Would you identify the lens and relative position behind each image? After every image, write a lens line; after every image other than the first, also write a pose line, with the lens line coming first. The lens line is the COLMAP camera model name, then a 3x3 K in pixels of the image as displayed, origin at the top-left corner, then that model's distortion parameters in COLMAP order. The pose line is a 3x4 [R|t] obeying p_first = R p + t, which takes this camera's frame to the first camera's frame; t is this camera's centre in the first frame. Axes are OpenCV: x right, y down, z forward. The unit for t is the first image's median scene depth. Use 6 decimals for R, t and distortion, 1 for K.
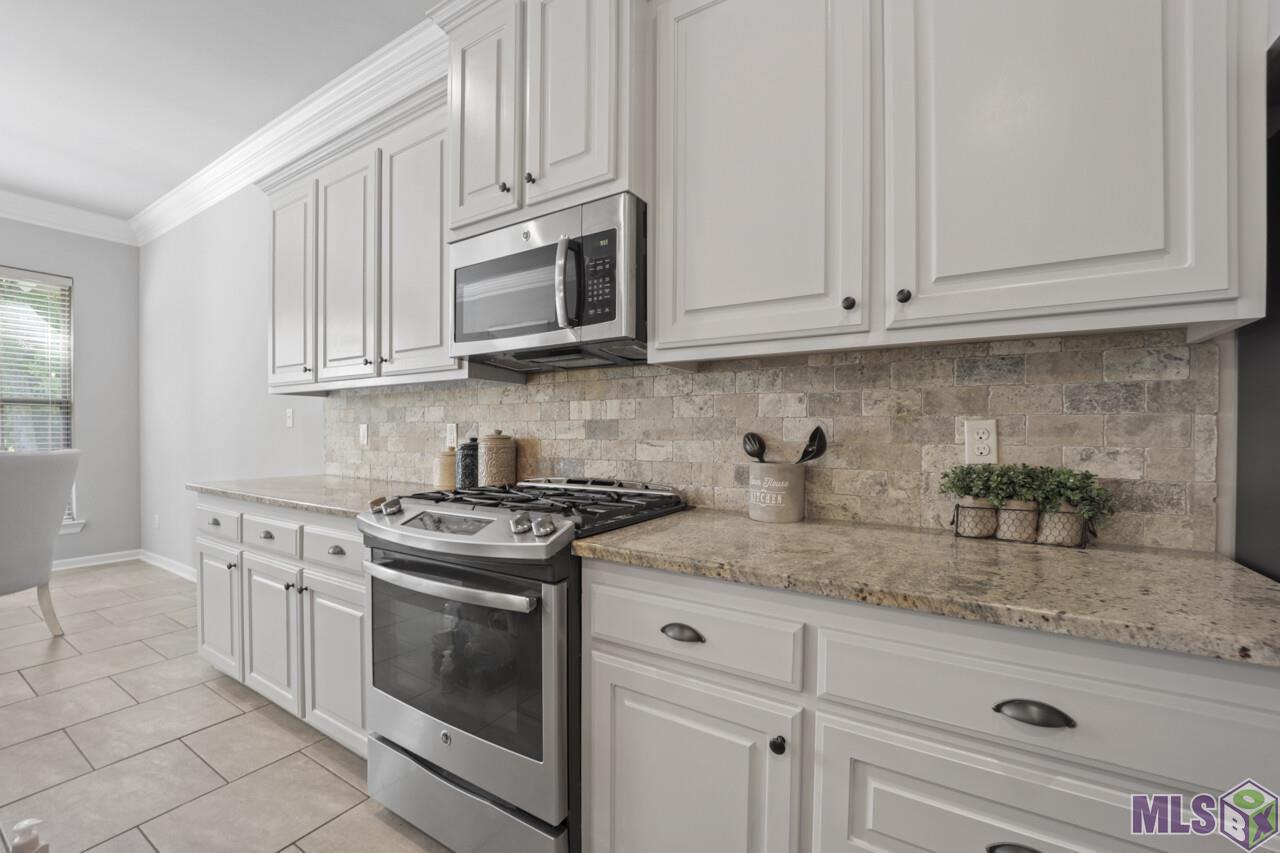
lens RADIAL K [[524.1, 0, 642.0], [0, 524.1, 436.0], [0, 0, 1]] dist [-0.019051, -0.000158]
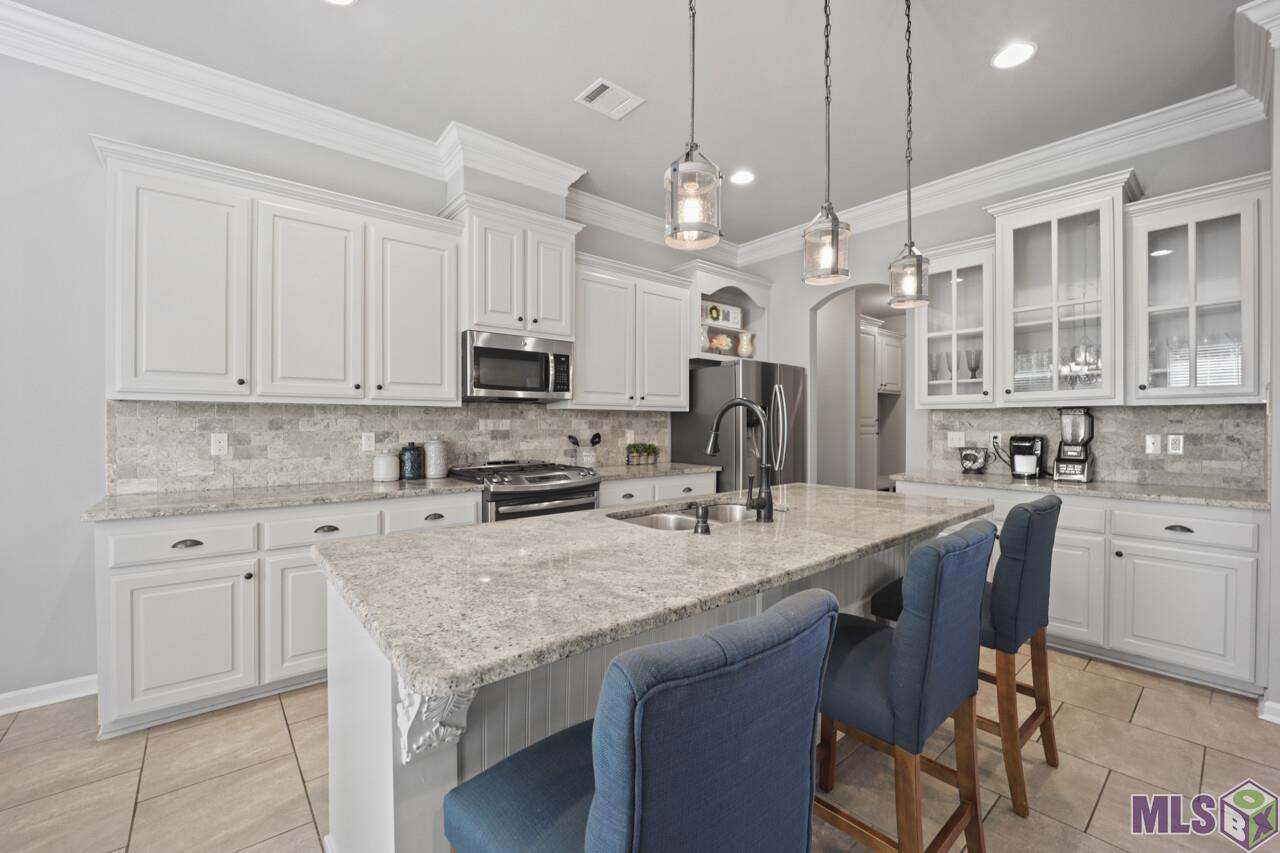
lens RADIAL K [[524.1, 0, 641.2], [0, 524.1, 424.0], [0, 0, 1]] dist [-0.019051, -0.000158]
pose [[0.305310, -0.004328, 0.952243, -1.943817], [0.005609, 0.999980, 0.002747, -0.061915], [-0.952237, 0.004503, 0.305328, -0.070498]]
